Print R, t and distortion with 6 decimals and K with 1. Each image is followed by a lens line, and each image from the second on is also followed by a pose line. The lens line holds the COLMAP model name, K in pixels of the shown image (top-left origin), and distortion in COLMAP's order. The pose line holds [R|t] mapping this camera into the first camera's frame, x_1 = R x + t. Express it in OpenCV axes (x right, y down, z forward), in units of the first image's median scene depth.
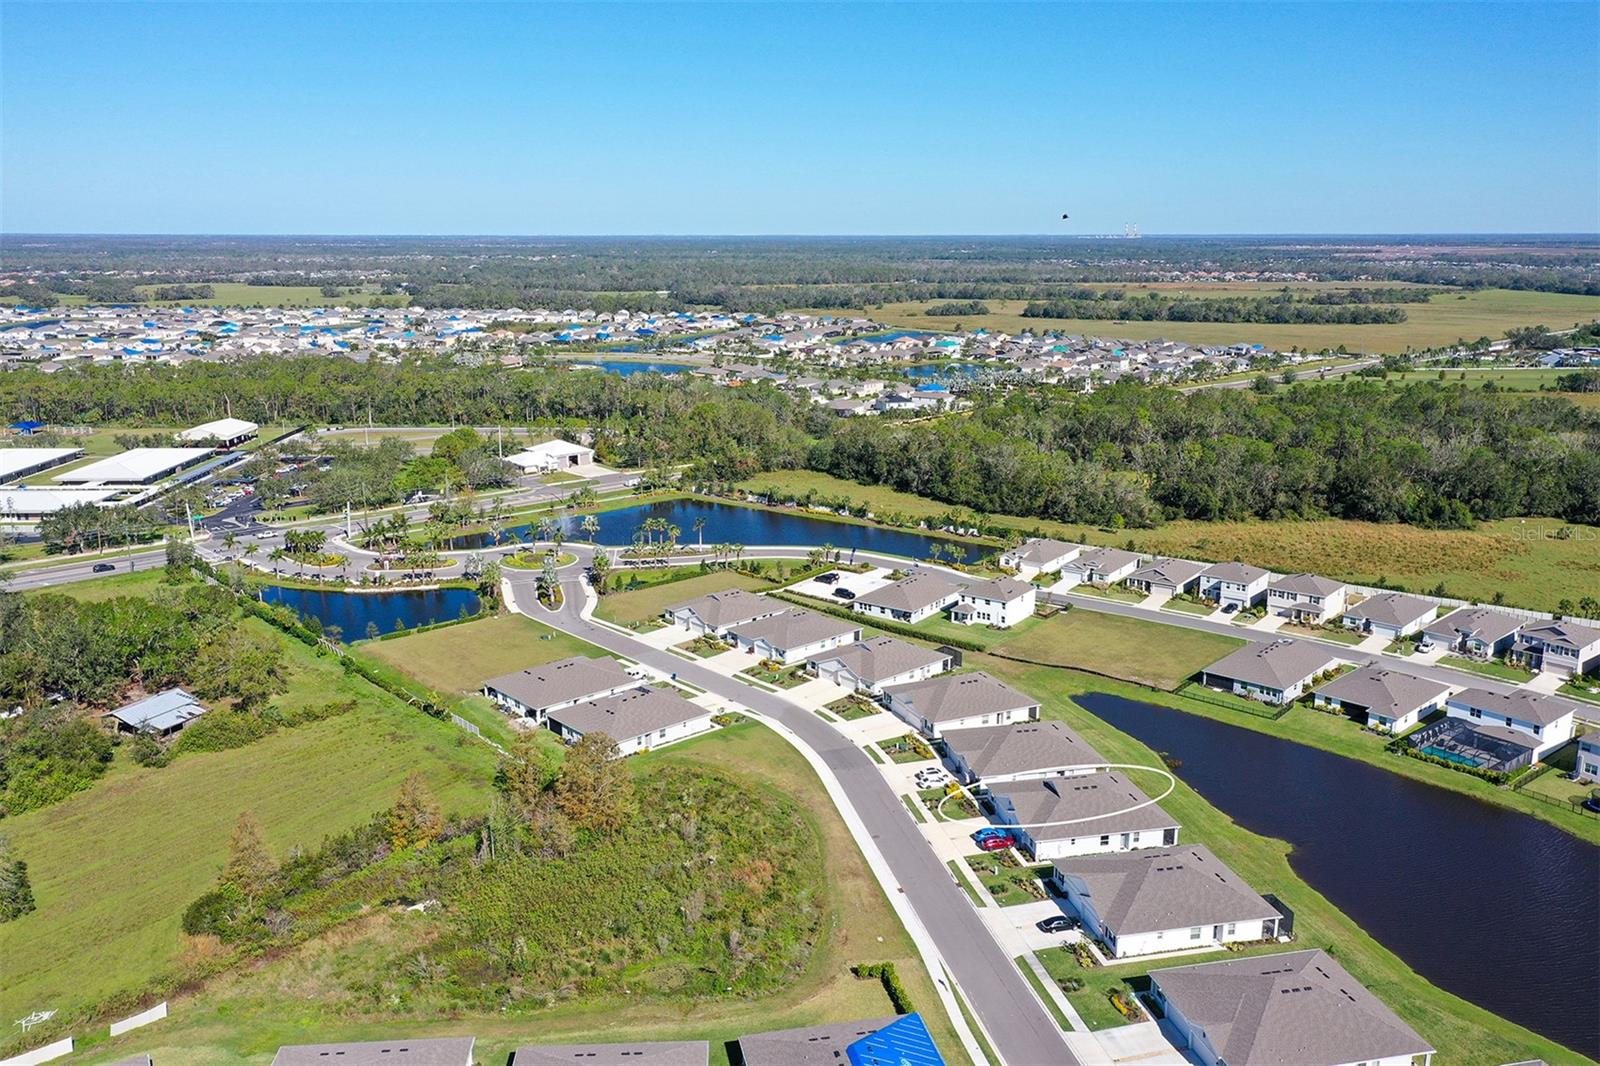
lens RADIAL K [[1277.5, 0, 798.4], [0, 1277.5, 530.2], [0, 0, 1]] dist [0.018767, -0.005829]
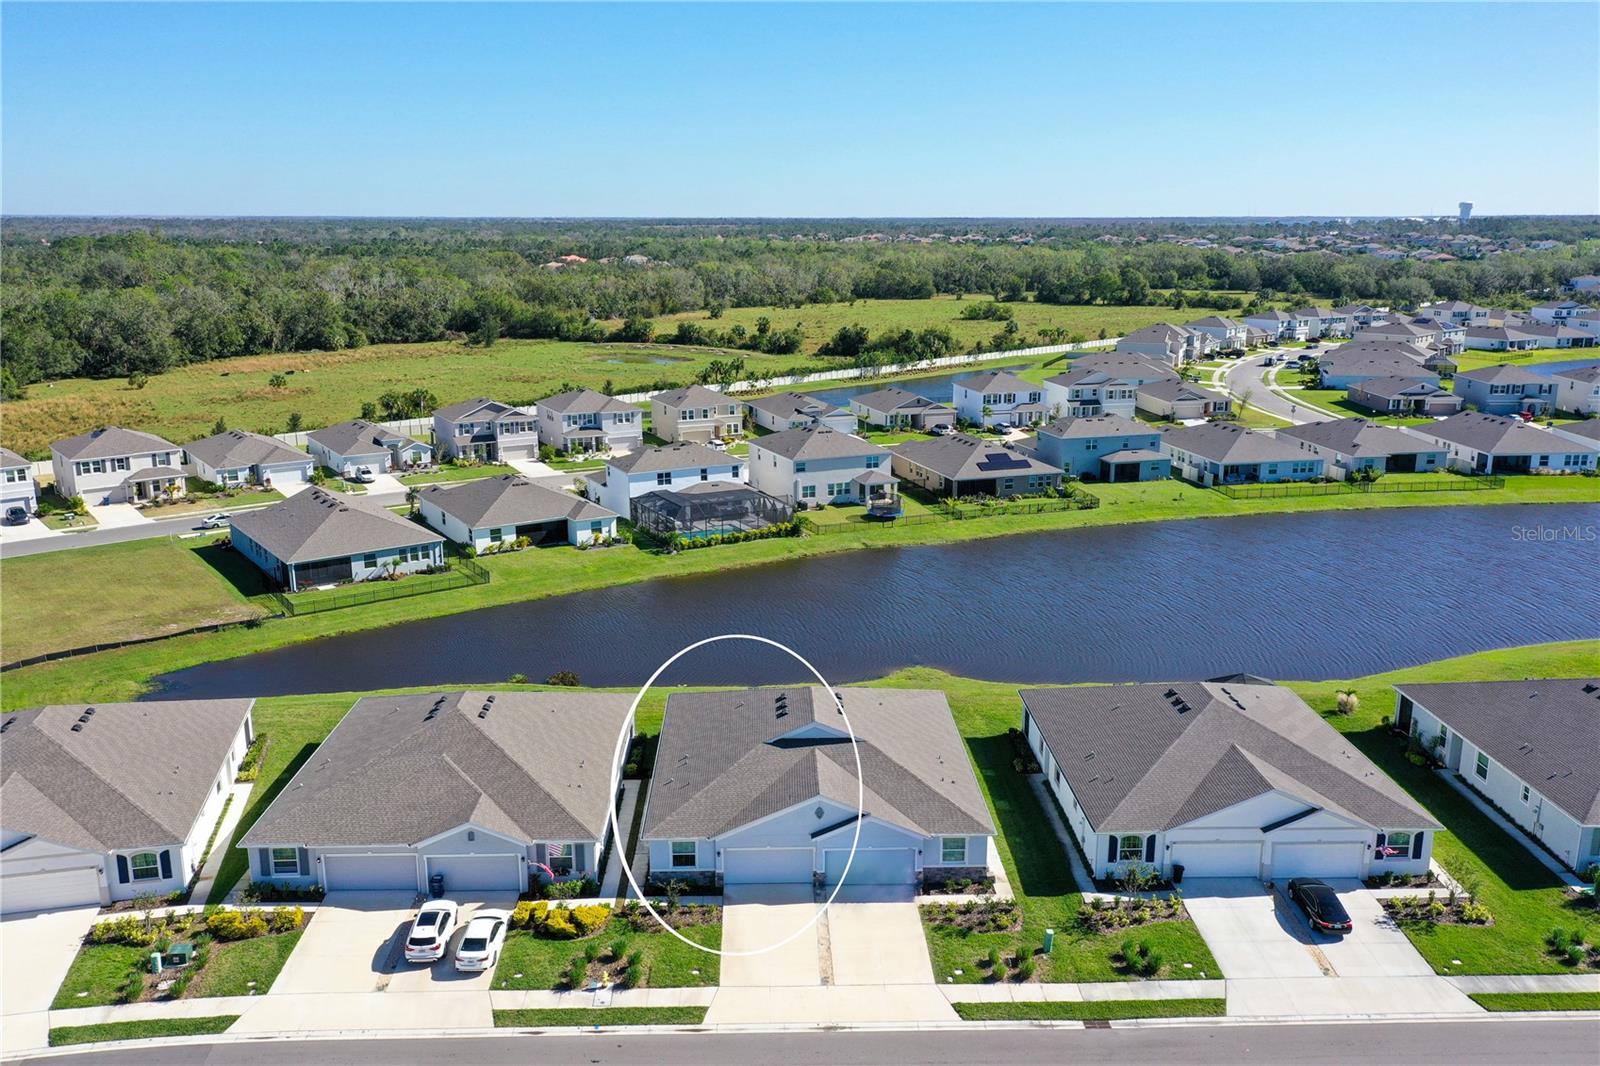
lens RADIAL K [[1277.5, 0, 809.1], [0, 1277.5, 529.4], [0, 0, 1]] dist [0.018767, -0.005829]
pose [[0.187802, -0.235980, 0.953438, -0.142924], [0.220924, 0.955985, 0.193094, 0.045925], [-0.957039, 0.174373, 0.231669, 0.719076]]
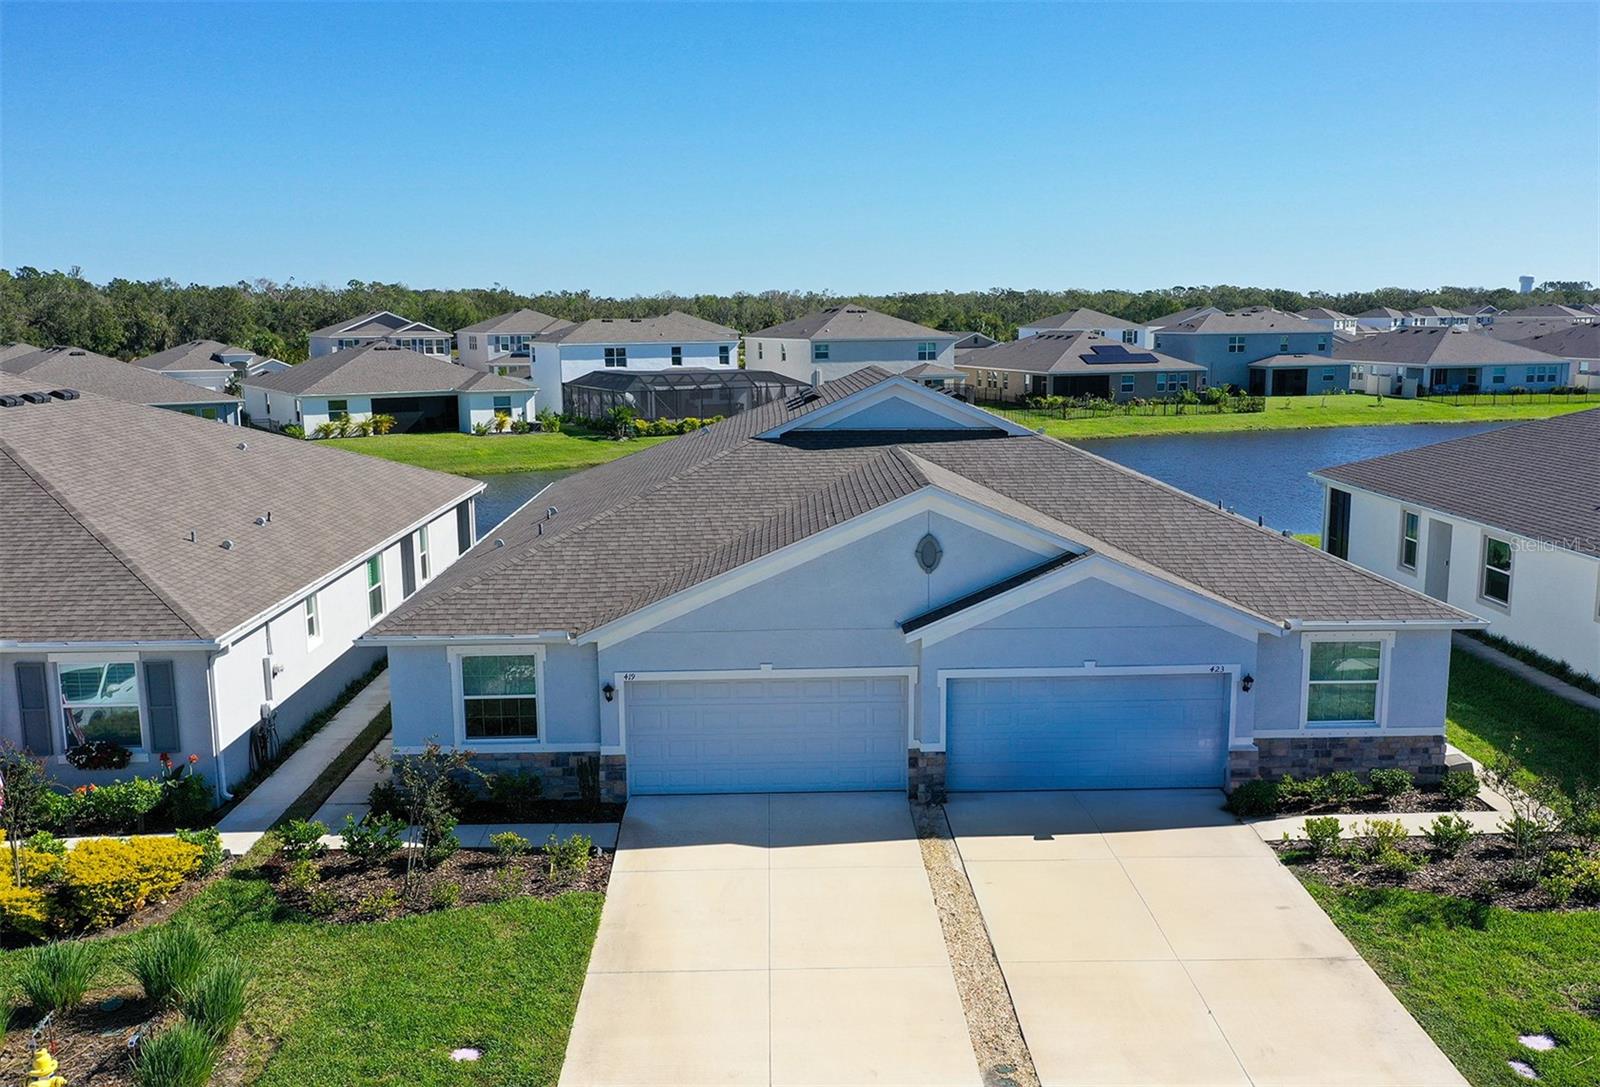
lens RADIAL K [[1376.9, 0, 837.4], [0, 1376.9, 539.6], [0, 0, 1]] dist [0.026625, -0.014059]
pose [[0.174866, -0.164104, 0.970820, 0.031295], [0.226673, 0.966236, 0.122501, 0.154941], [-0.958145, 0.198638, 0.206160, 0.784282]]
